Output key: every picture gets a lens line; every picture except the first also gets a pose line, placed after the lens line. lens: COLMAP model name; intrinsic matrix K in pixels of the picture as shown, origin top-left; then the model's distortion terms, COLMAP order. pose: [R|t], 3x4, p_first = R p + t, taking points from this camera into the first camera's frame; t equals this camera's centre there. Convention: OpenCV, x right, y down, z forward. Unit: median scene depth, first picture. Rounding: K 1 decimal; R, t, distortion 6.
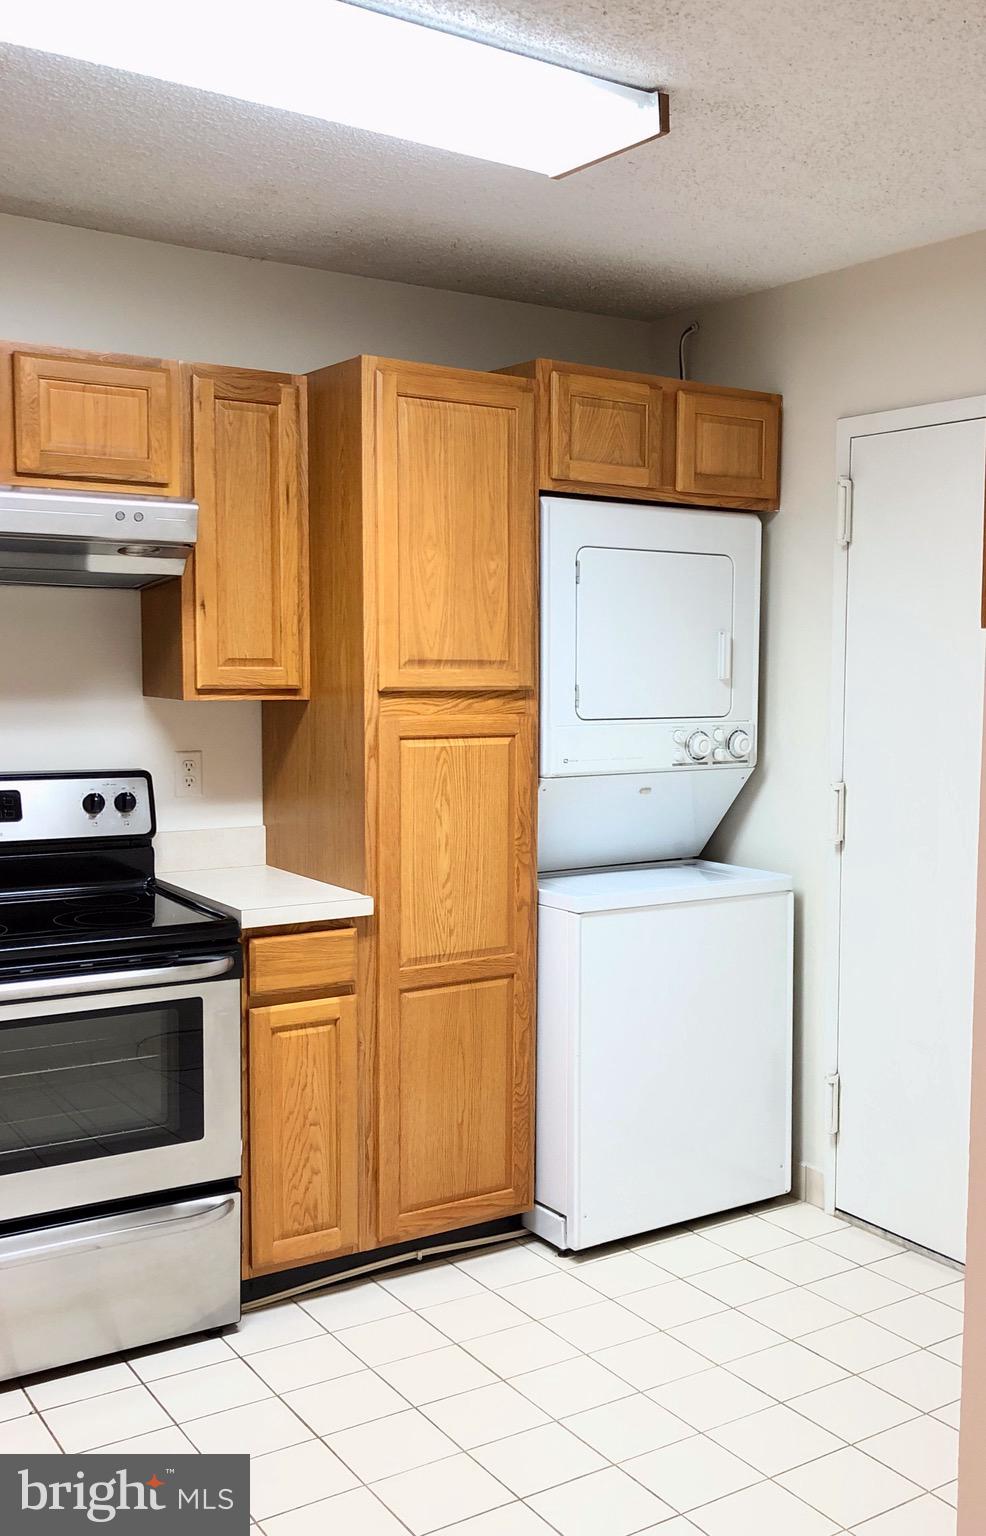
lens RADIAL K [[1257.8, 0, 494.9], [0, 1257.8, 768.5], [0, 0, 1]] dist [-0.066475, 0.002797]
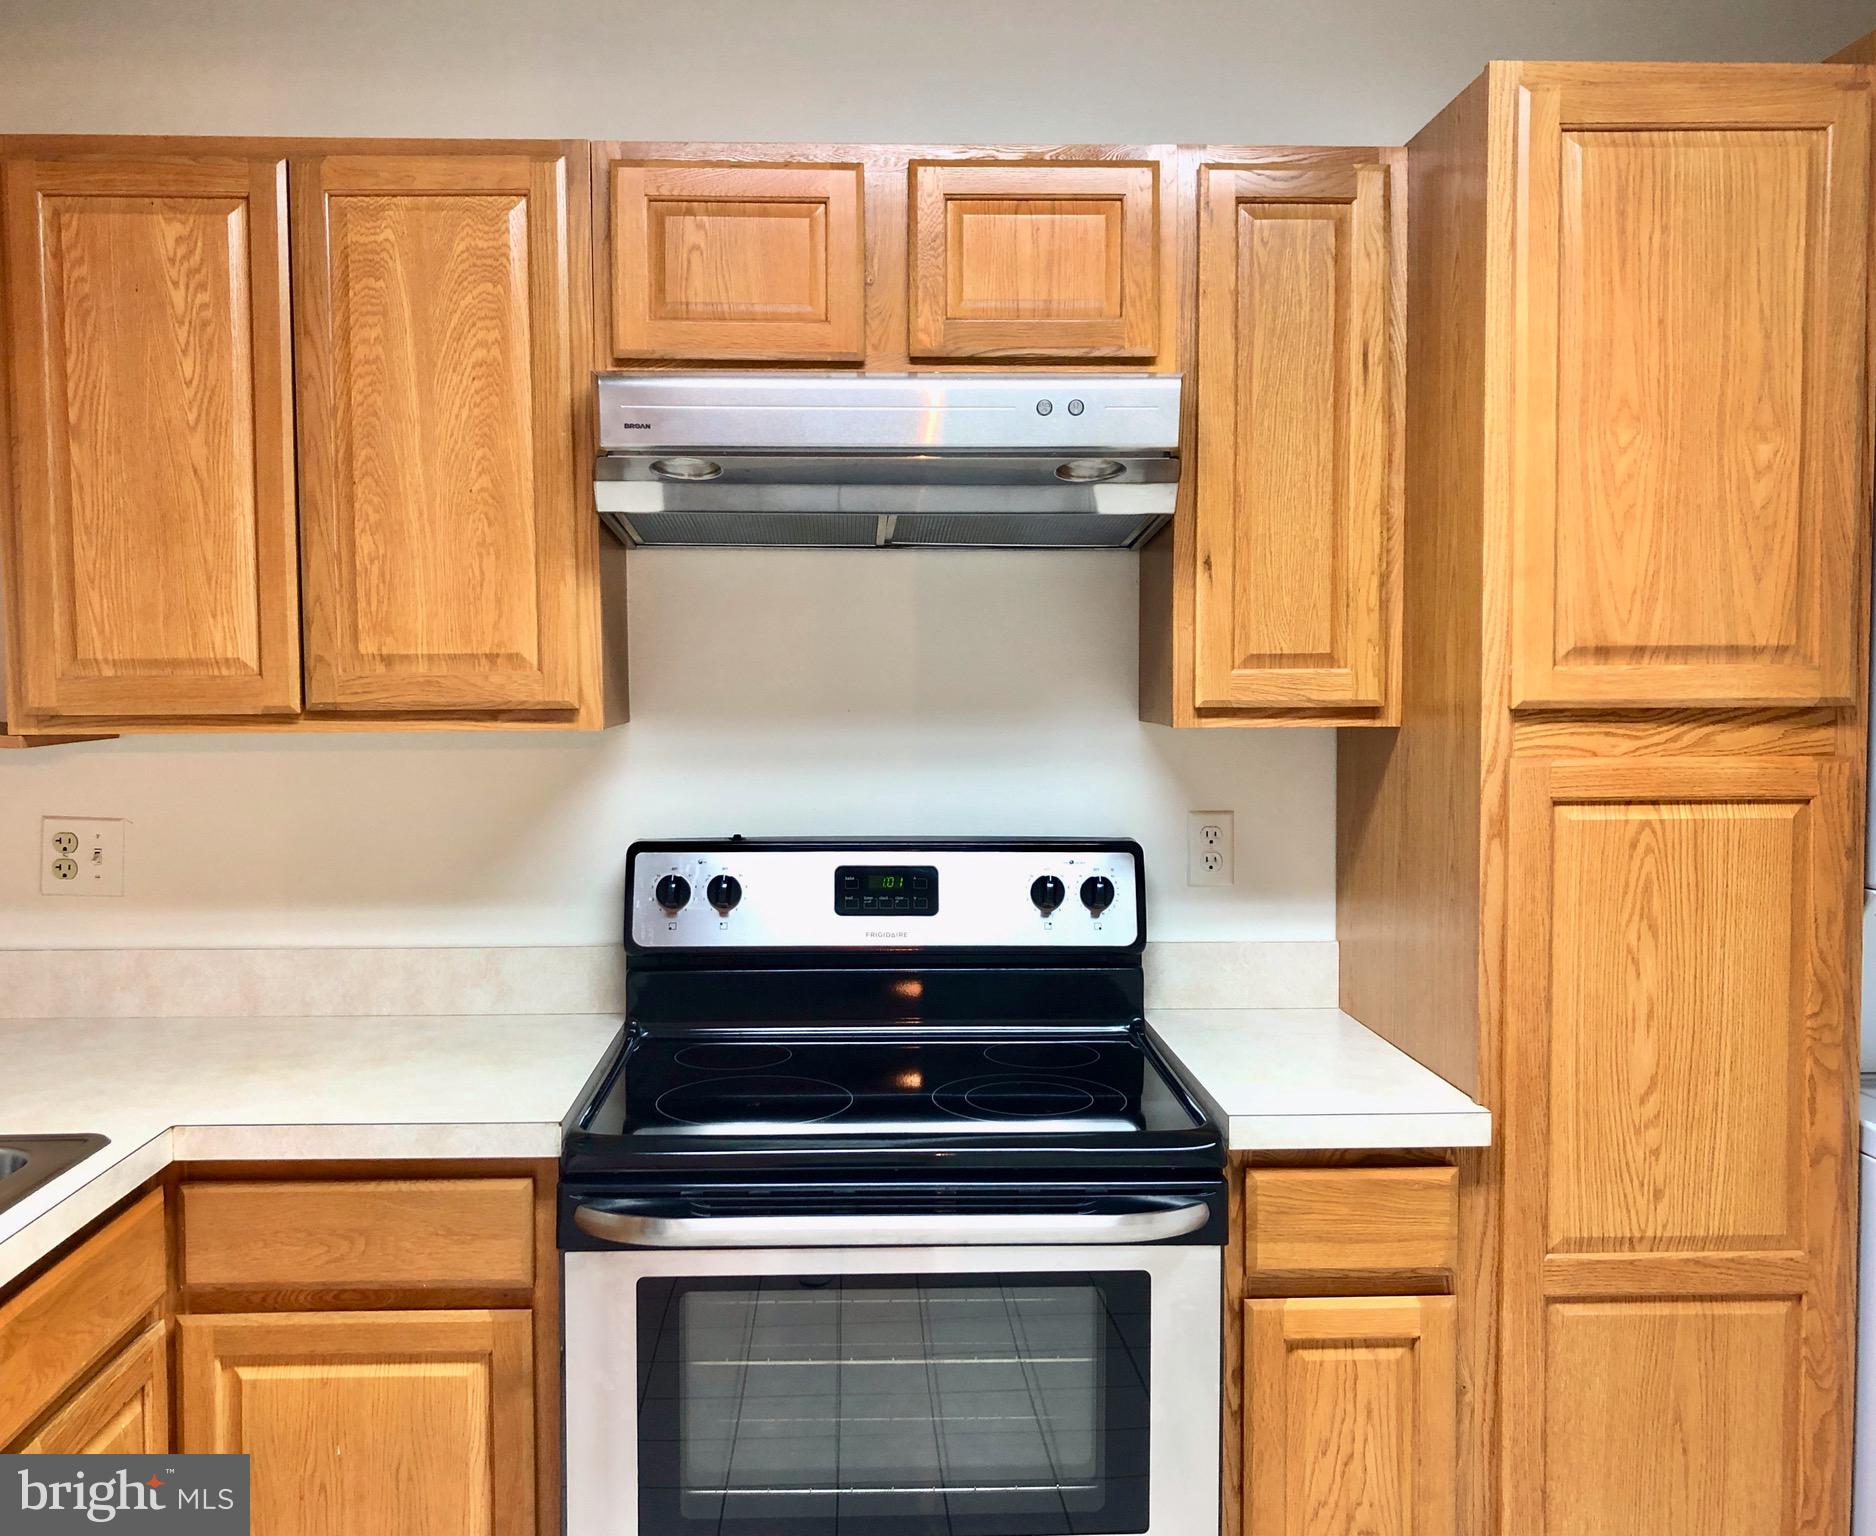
lens RADIAL K [[1714.5, 0, 936.2], [0, 1714.5, 782.1], [0, 0, 1]] dist [0.017024, 0.000000]
pose [[0.891702, 0.014903, -0.452378, 0.015704], [-0.024820, 0.999564, -0.015994, -0.014414], [0.451942, 0.025490, 0.891683, 0.258062]]
